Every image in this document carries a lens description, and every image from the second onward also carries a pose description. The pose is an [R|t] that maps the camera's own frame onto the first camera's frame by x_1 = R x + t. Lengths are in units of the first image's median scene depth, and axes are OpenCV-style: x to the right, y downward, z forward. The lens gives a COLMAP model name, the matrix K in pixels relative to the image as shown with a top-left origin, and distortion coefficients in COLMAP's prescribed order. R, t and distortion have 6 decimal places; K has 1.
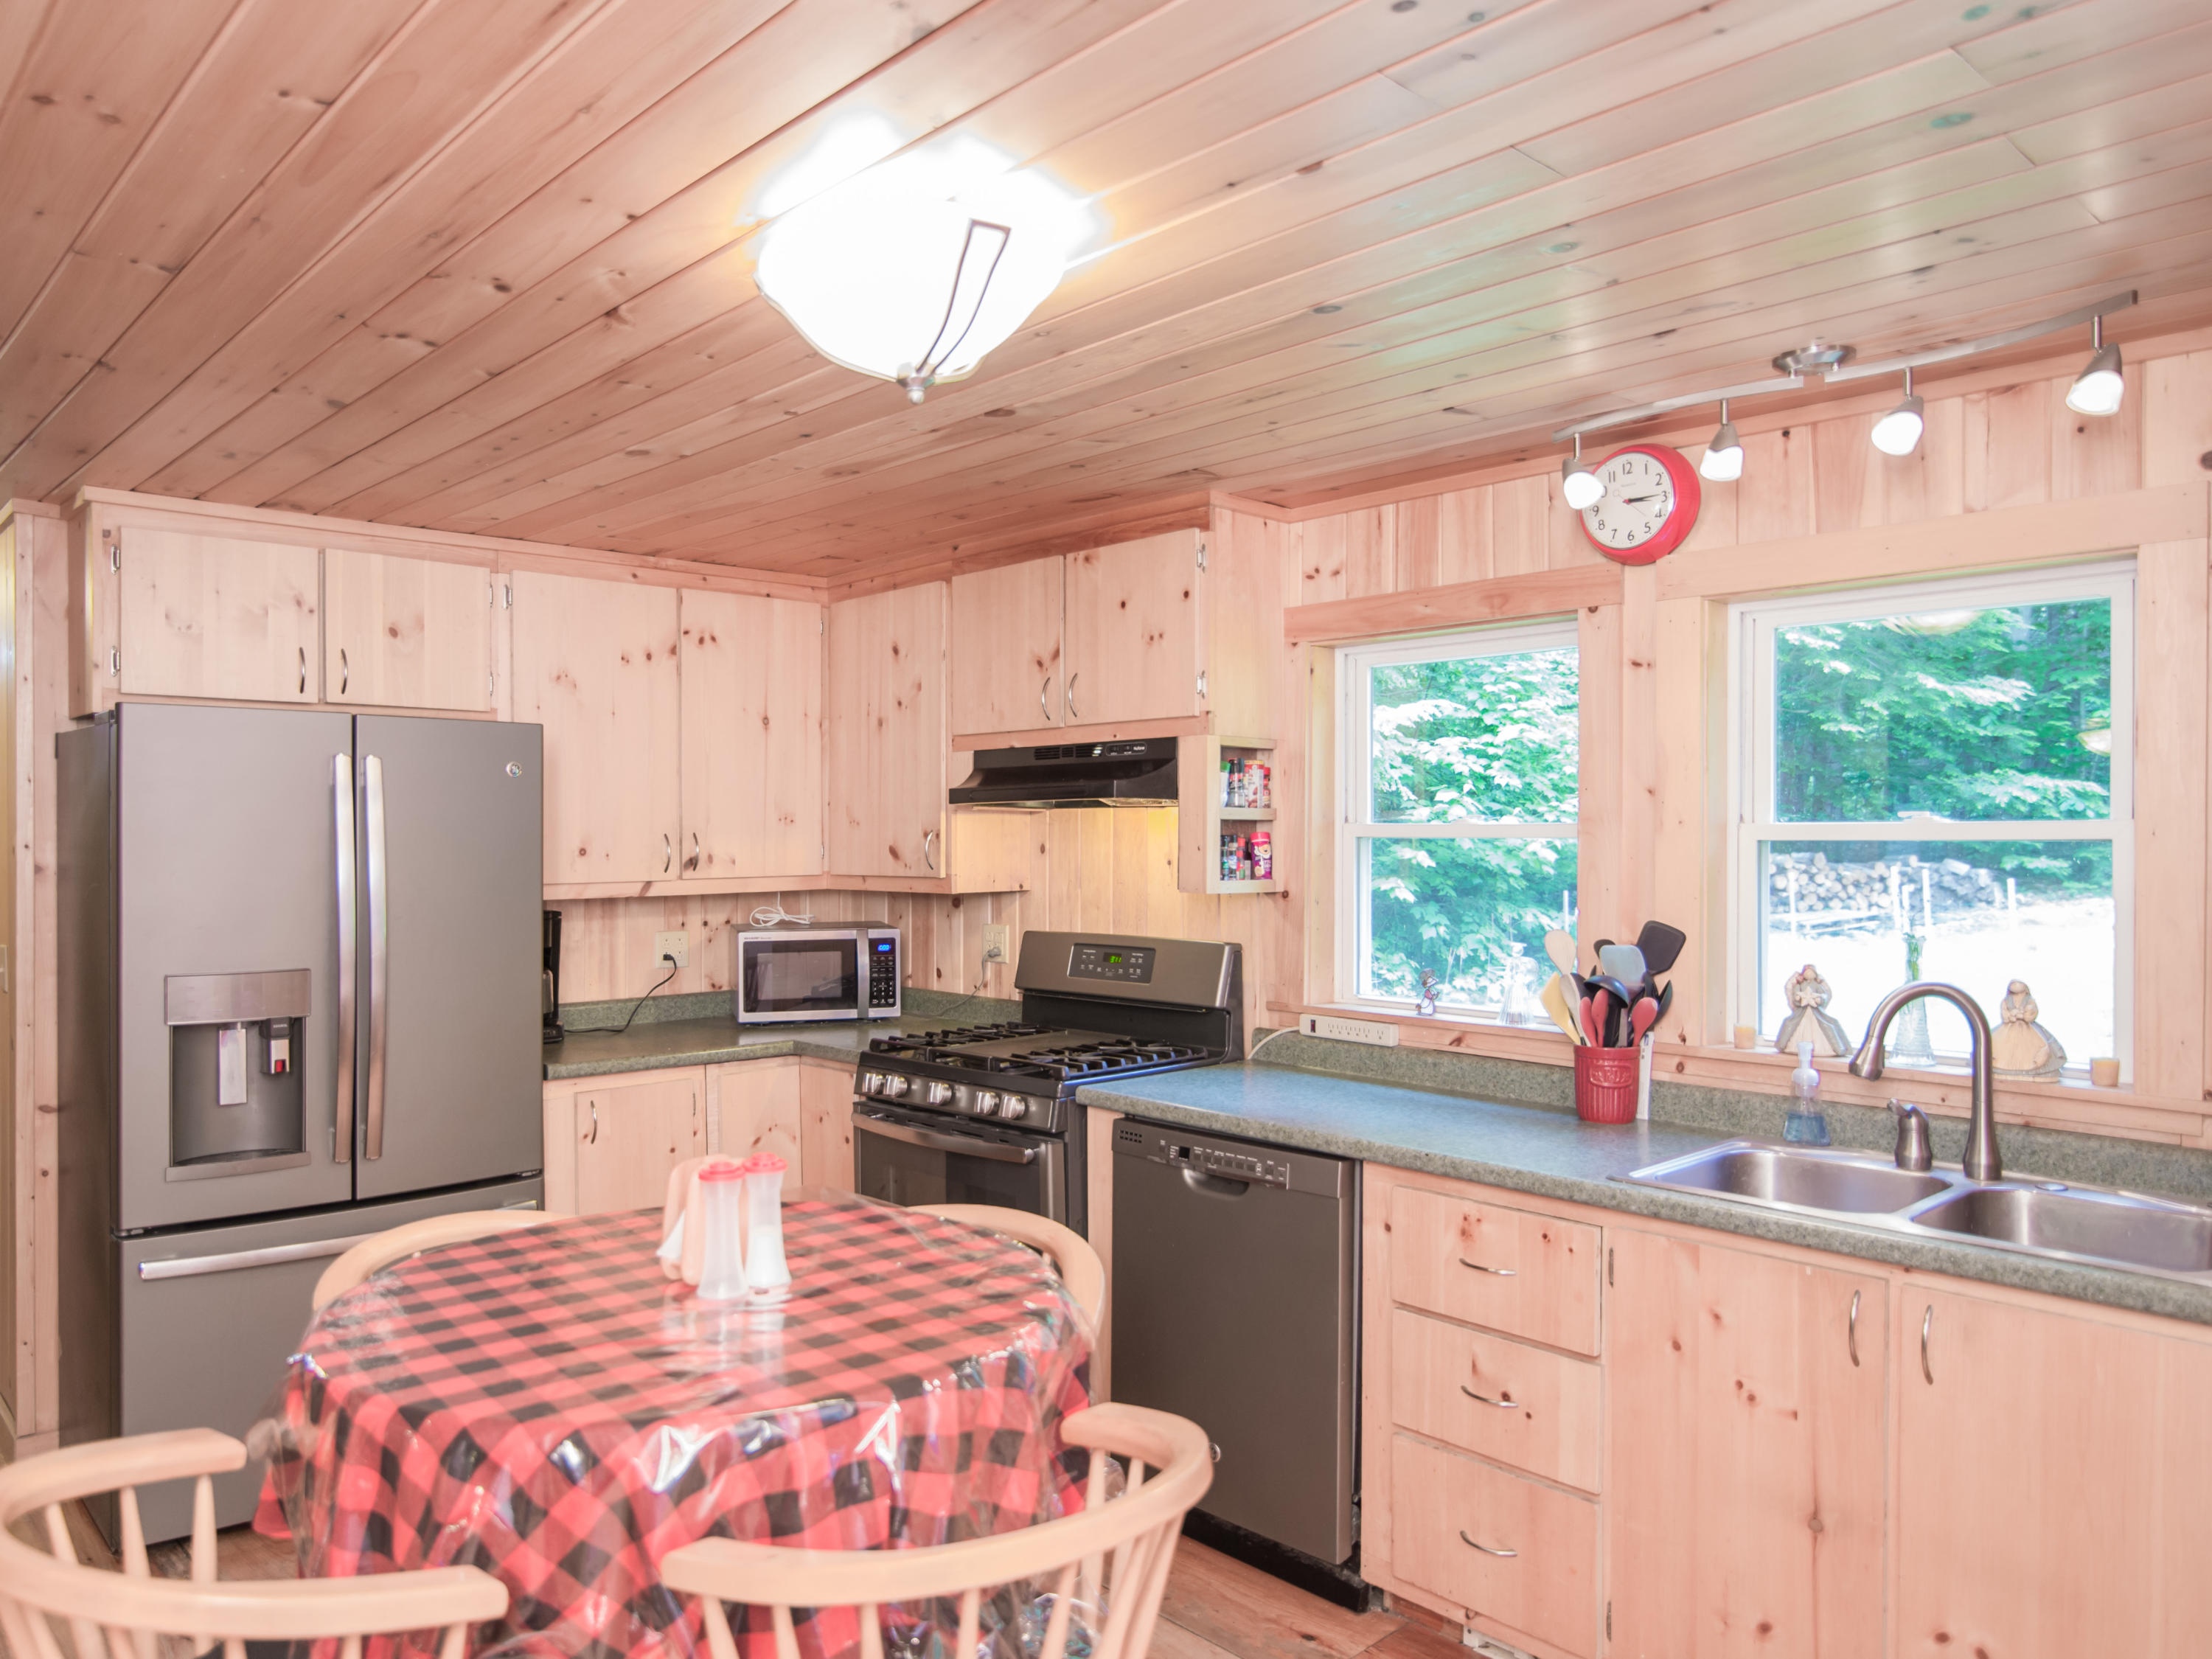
lens RADIAL K [[1540.8, 0, 1106.0], [0, 1540.8, 829.5], [0, 0, 1]] dist [0.001077, -0.001441]
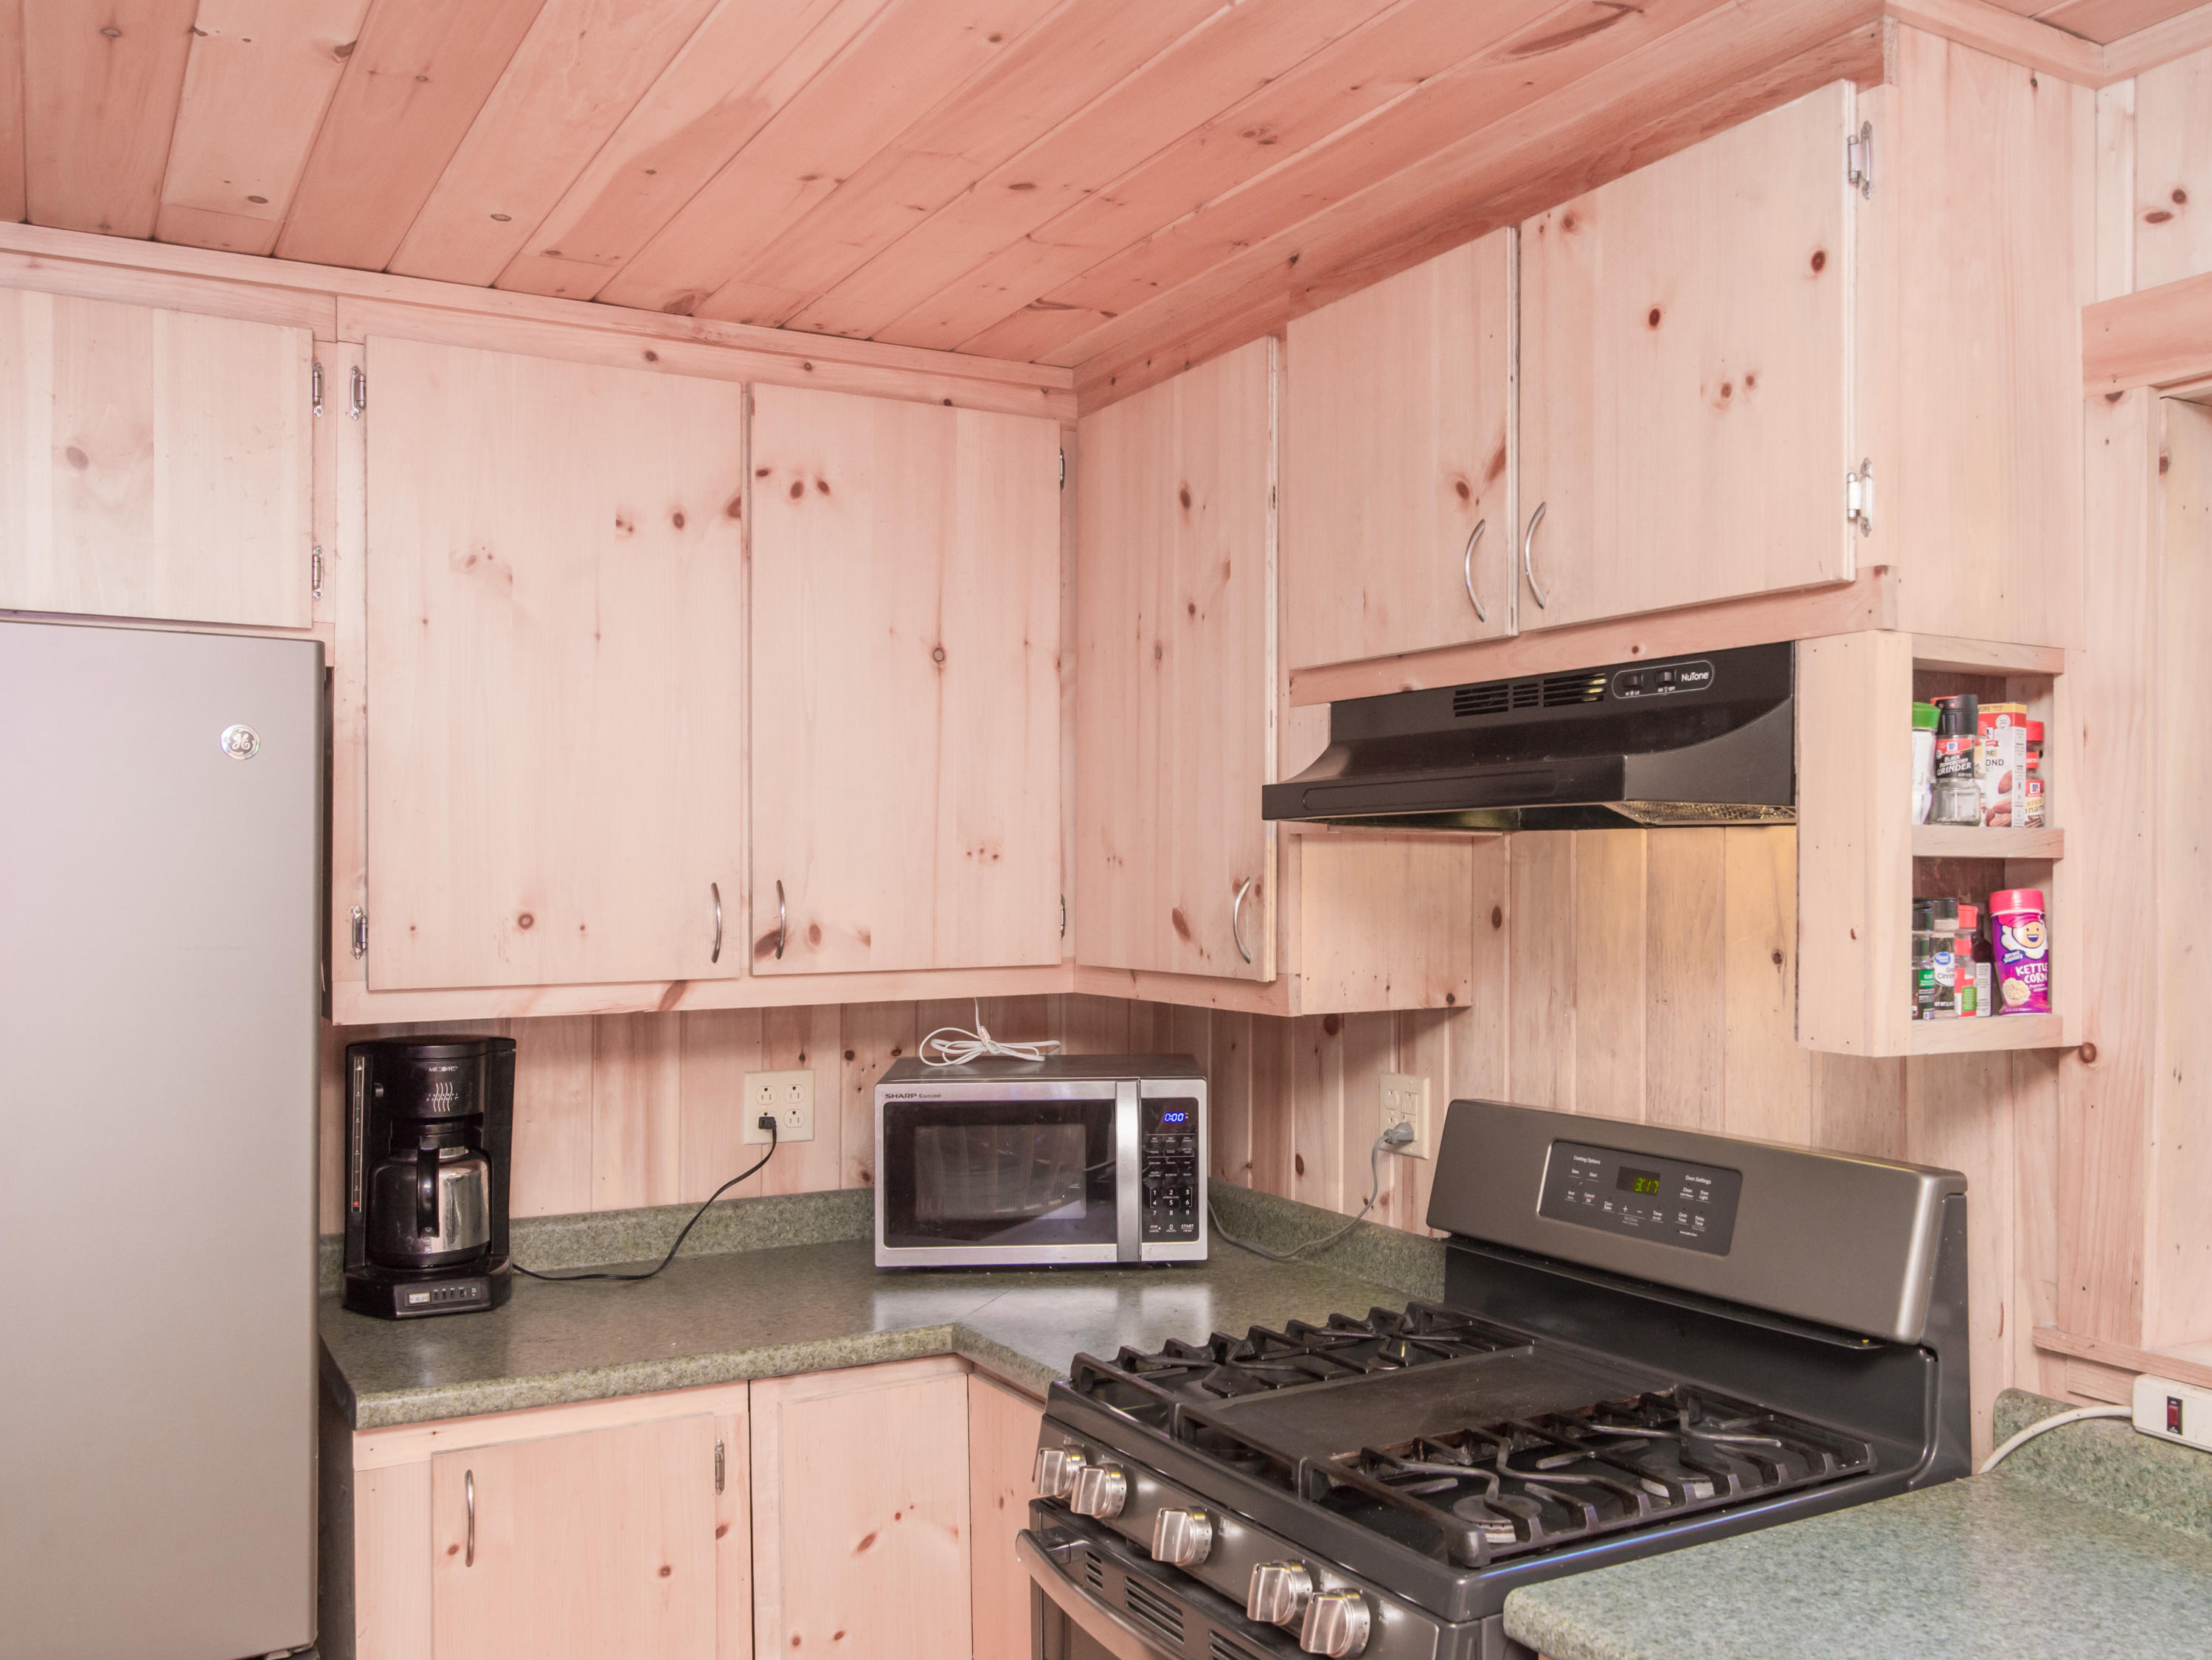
lens RADIAL K [[2062.5, 0, 1244.0], [0, 2062.5, 842.9], [0, 0, 1]] dist [0.003783, 0.005855]
pose [[0.975621, -0.000085, -0.219462, 0.023183], [-0.001957, 0.999957, -0.009086, -0.004635], [0.219454, 0.009294, 0.975579, 0.428603]]
